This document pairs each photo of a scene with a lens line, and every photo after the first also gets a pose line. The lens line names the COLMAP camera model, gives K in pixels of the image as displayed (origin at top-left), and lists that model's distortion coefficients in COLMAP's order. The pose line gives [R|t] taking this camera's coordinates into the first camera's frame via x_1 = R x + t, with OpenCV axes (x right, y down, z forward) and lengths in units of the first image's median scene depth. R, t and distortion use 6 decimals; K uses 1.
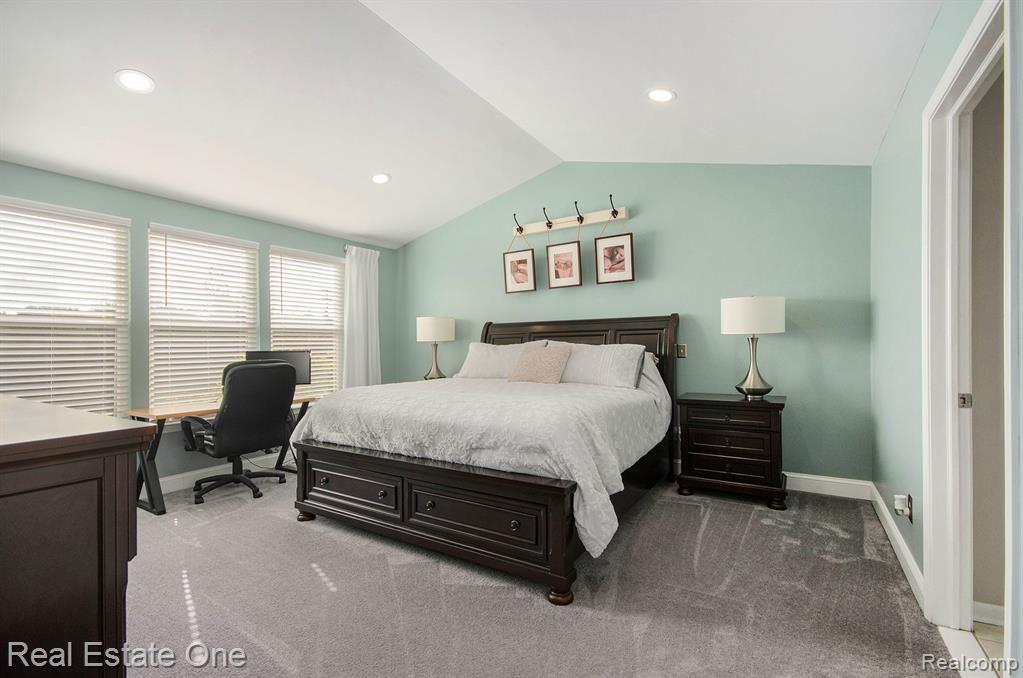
lens RADIAL K [[464.8, 0, 504.5], [0, 464.8, 341.5], [0, 0, 1]] dist [0.005150, 0.000545]
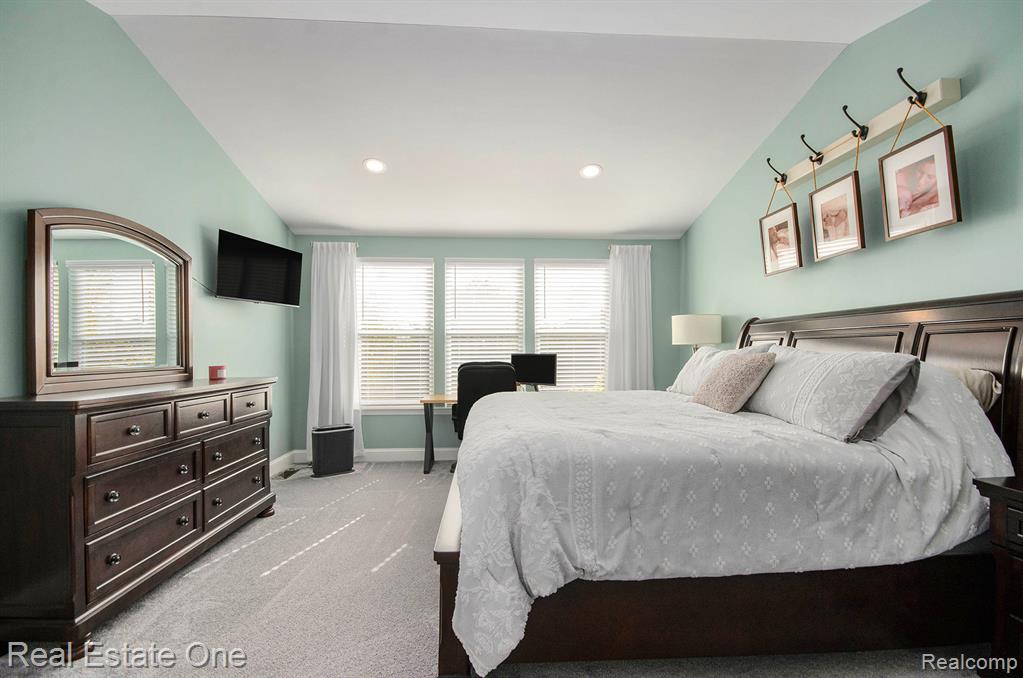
lens RADIAL K [[464.8, 0, 507.1], [0, 464.8, 344.7], [0, 0, 1]] dist [0.005150, 0.000545]
pose [[0.572570, -0.001239, -0.819855, 0.376725], [0.005949, 0.999979, 0.002644, -0.004474], [0.819835, -0.006391, 0.572565, 0.299641]]
